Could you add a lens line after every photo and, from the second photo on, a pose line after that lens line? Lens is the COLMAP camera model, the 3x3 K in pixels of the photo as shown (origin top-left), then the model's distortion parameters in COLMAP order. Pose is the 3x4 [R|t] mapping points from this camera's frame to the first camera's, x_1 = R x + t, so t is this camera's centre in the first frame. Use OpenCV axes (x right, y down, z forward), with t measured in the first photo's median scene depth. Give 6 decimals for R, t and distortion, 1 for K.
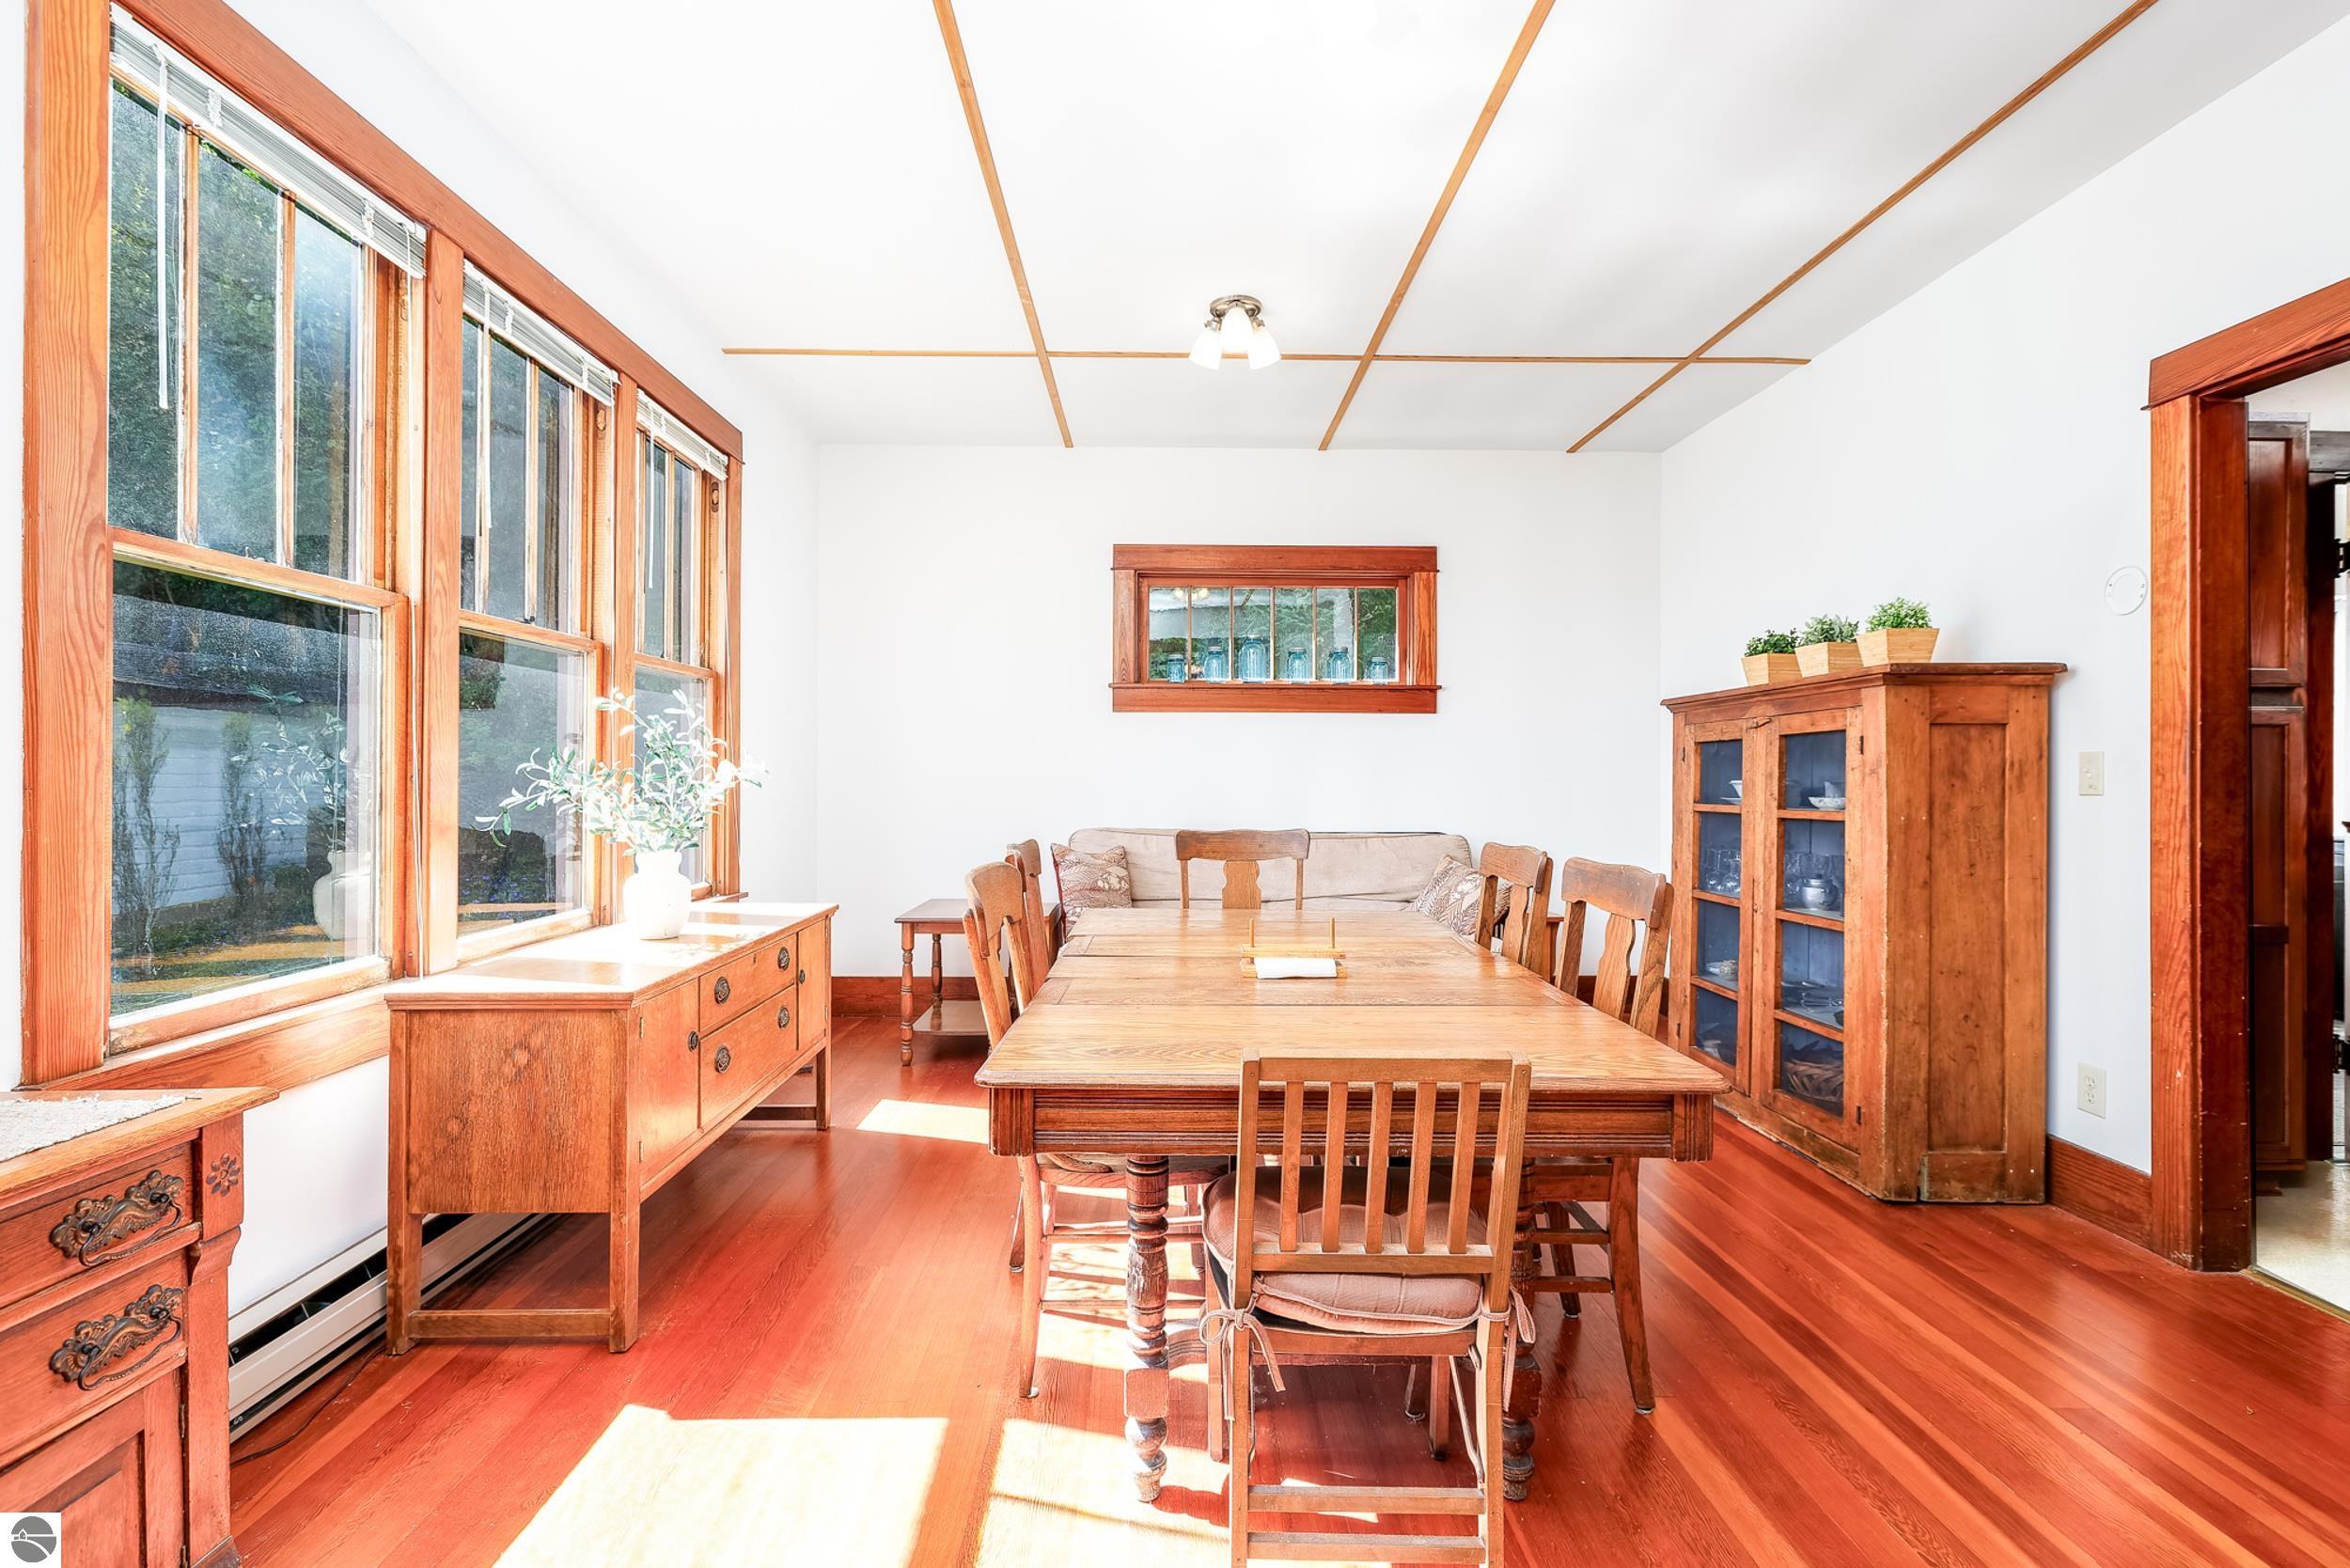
lens RADIAL K [[1079.2, 0, 1166.3], [0, 1079.2, 776.2], [0, 0, 1]] dist [0.000774, -0.000003]
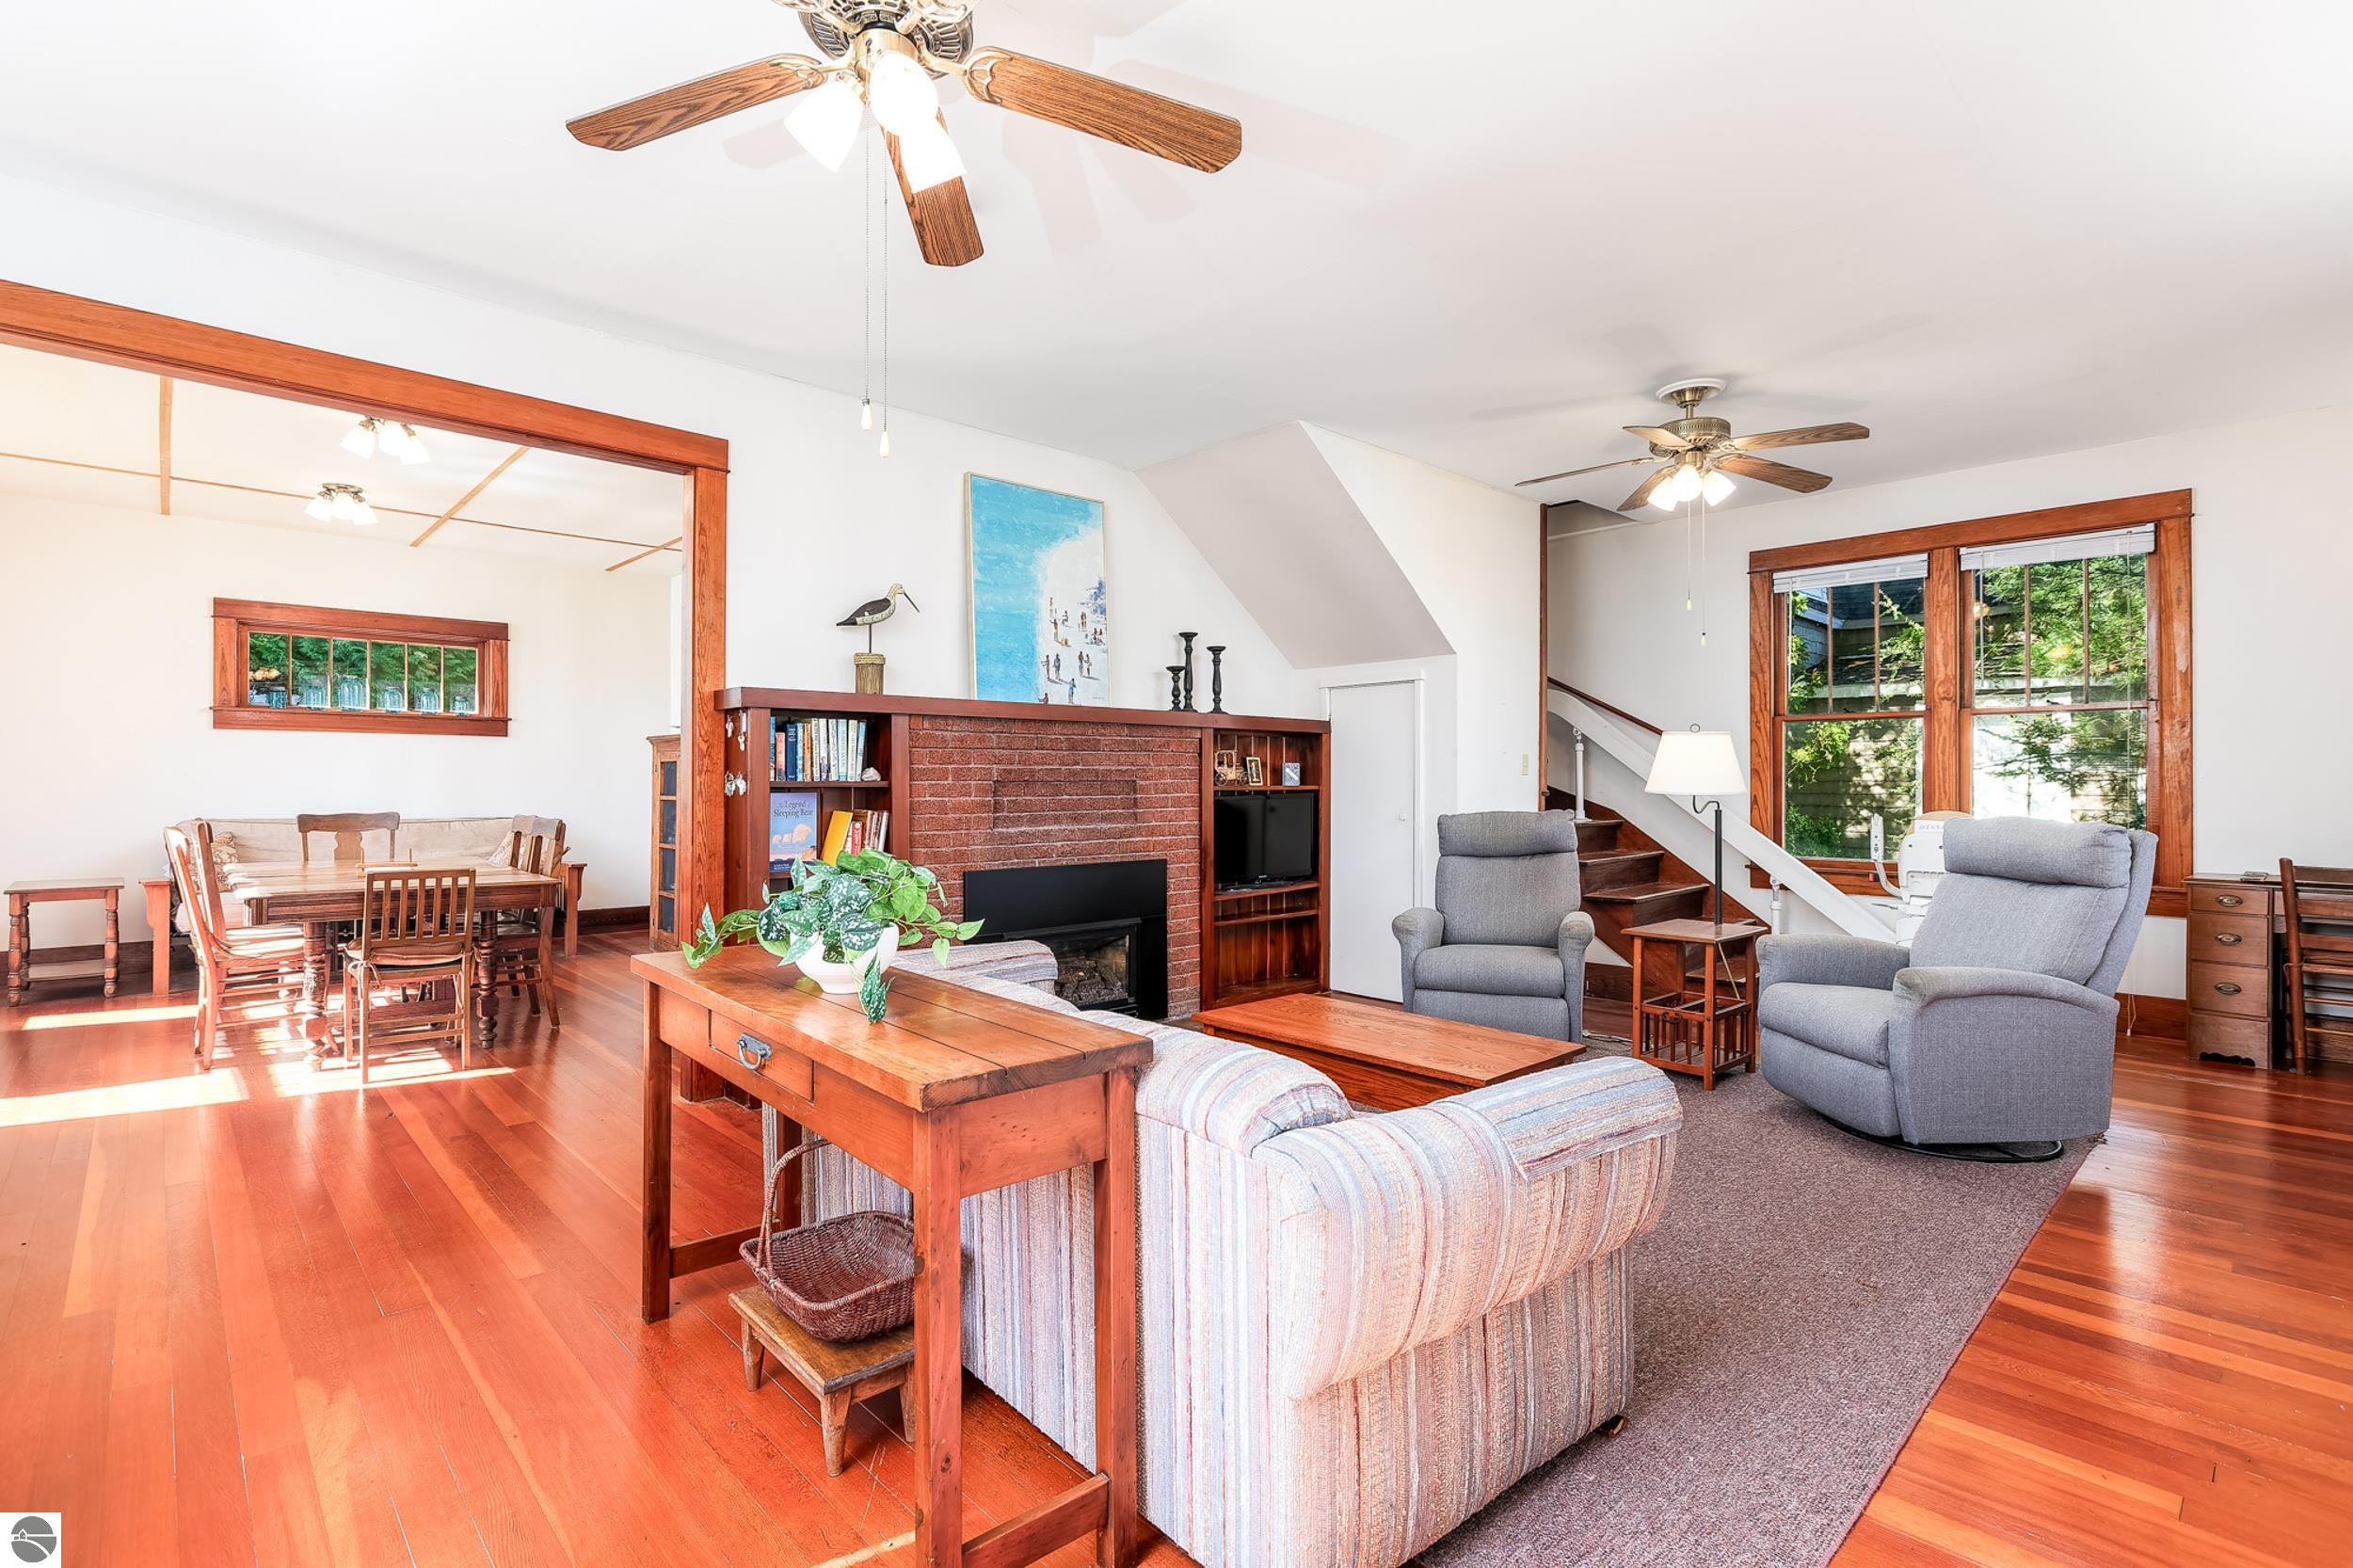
lens RADIAL K [[1117.2, 0, 1176.5], [0, 1117.2, 784.0], [0, 0, 1]] dist [0.010130, 0.000188]
pose [[0.746076, -0.001644, 0.665858, -0.142699], [-0.002156, 0.999986, 0.004885, -0.006582], [-0.665857, -0.005080, 0.746062, -1.231756]]
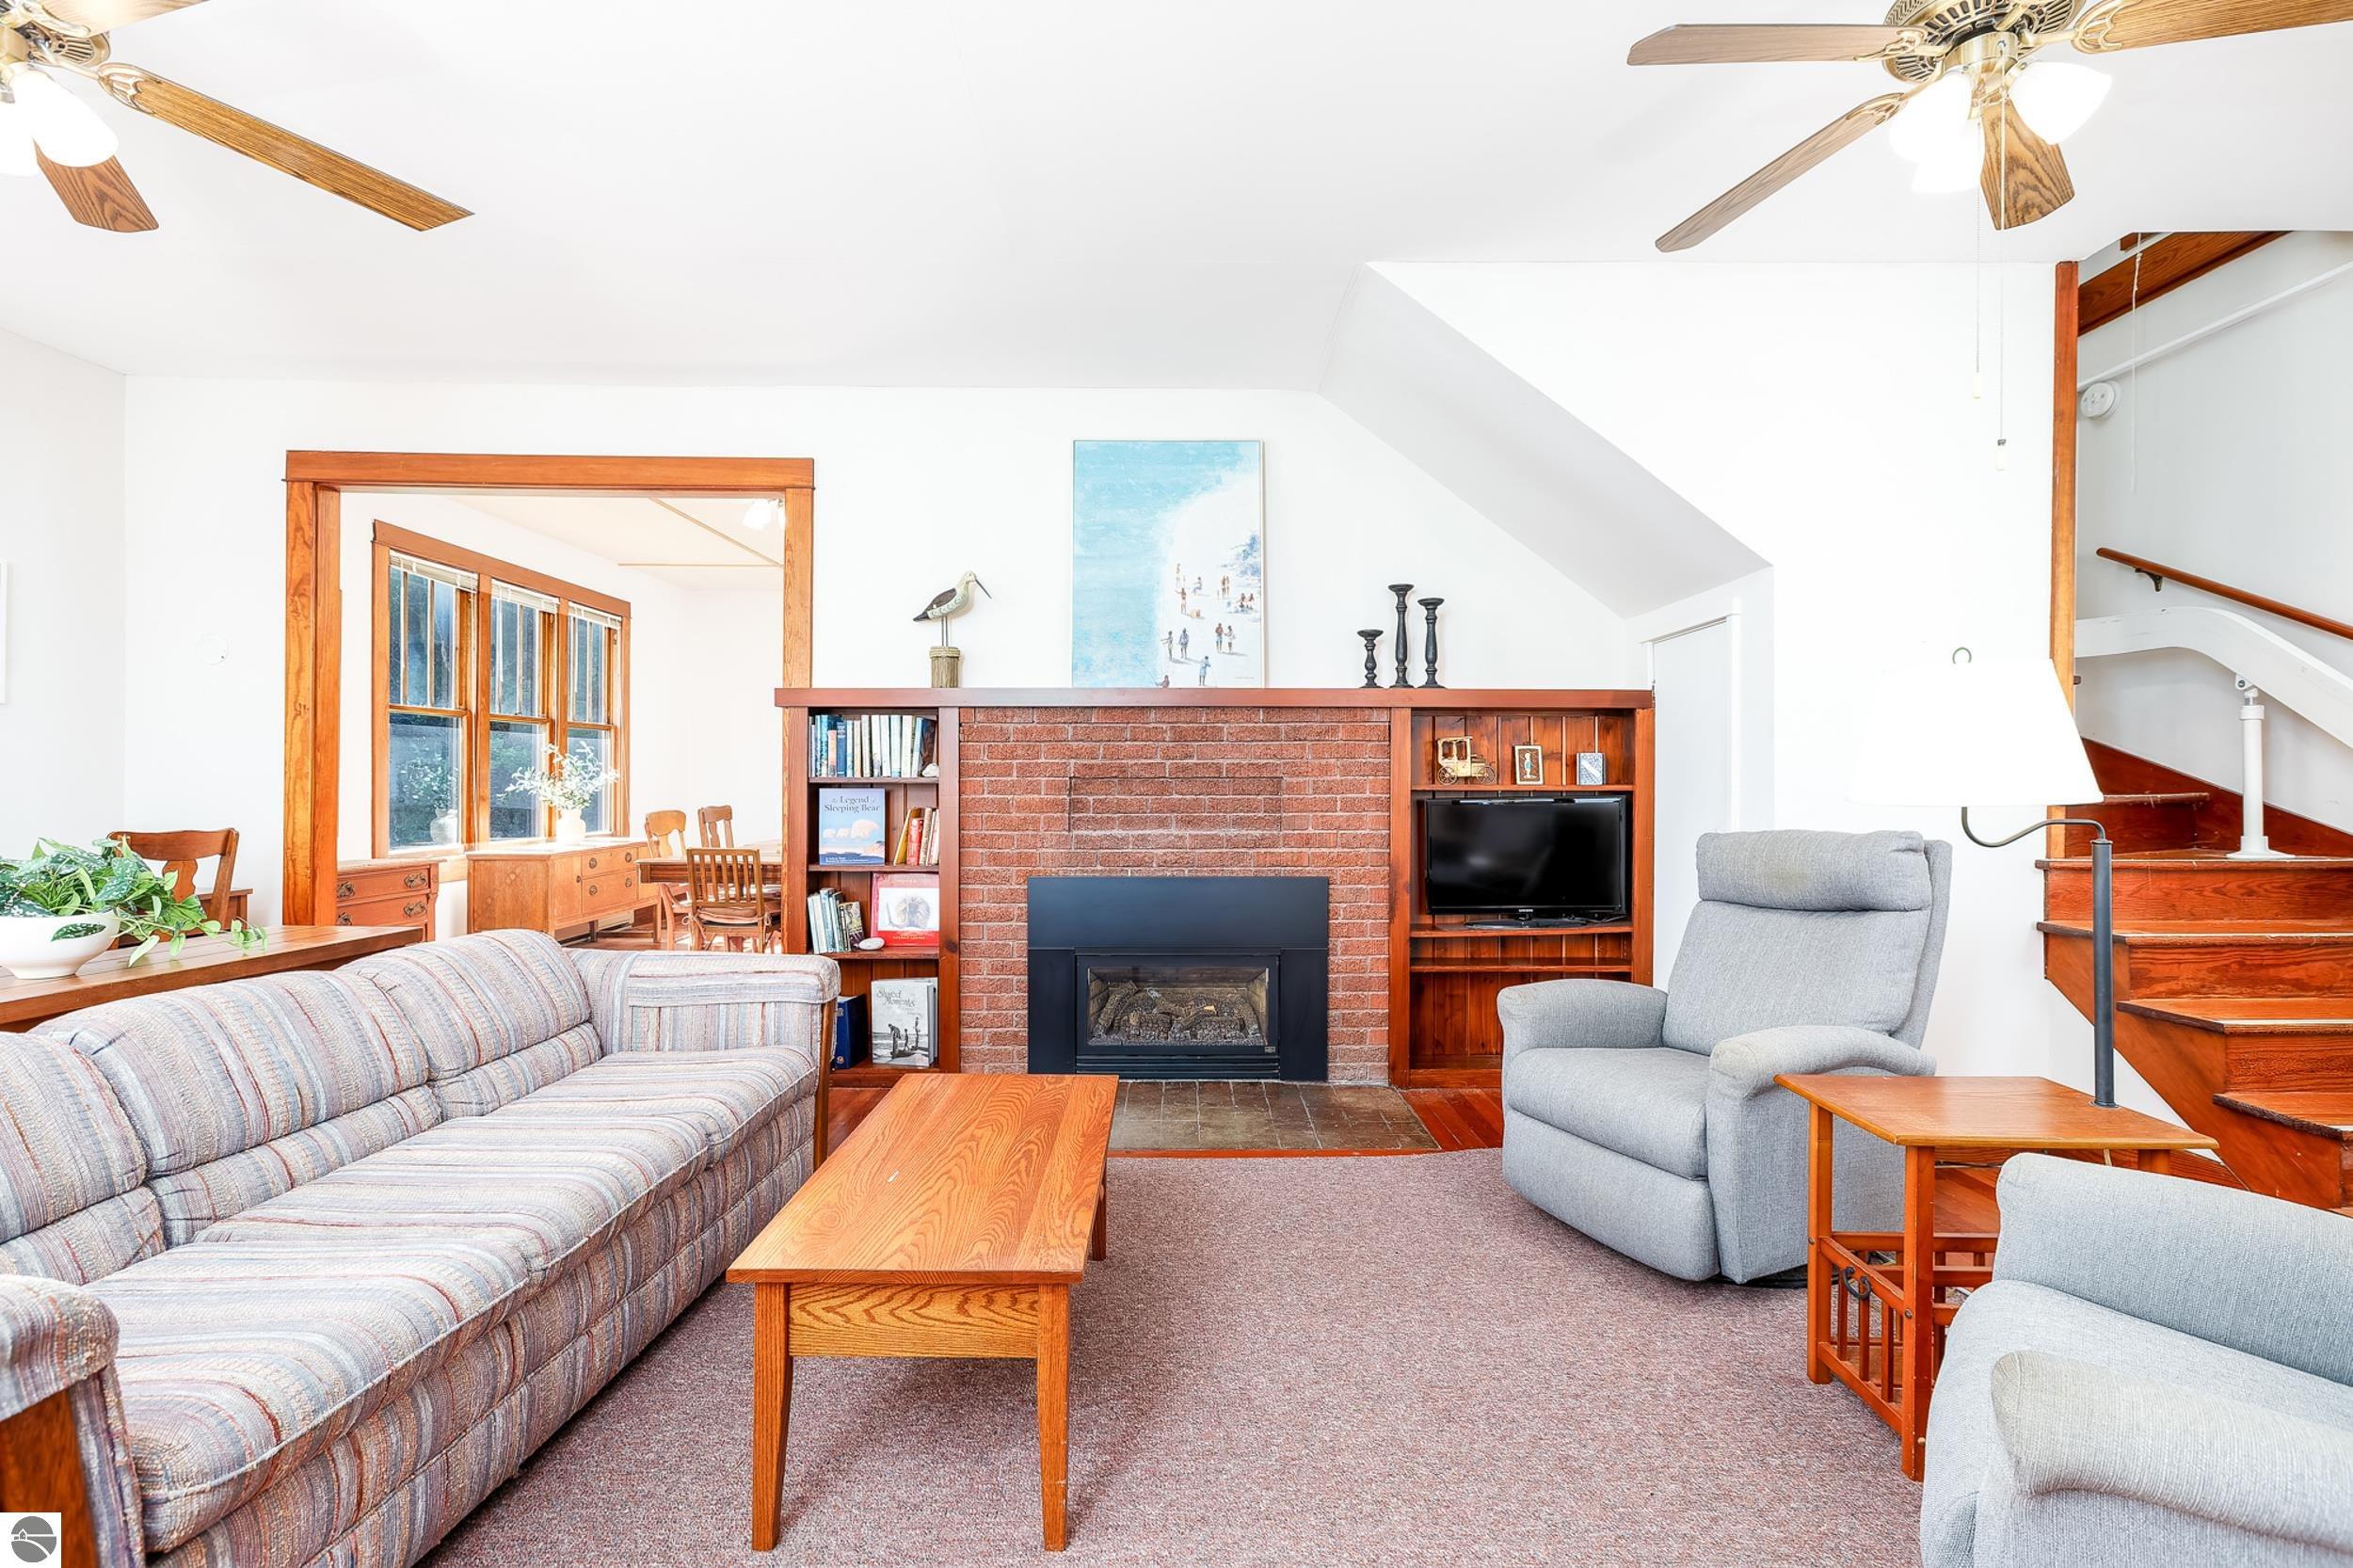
lens RADIAL K [[1070.7, 0, 1155.3], [0, 1070.7, 785.6], [0, 0, 1]] dist [0.001307, 0.000234]
pose [[0.999859, 0.001667, -0.016726, 0.785764], [-0.001563, 0.999979, 0.006251, -0.001246], [0.016736, -0.006224, 0.999841, -1.233216]]
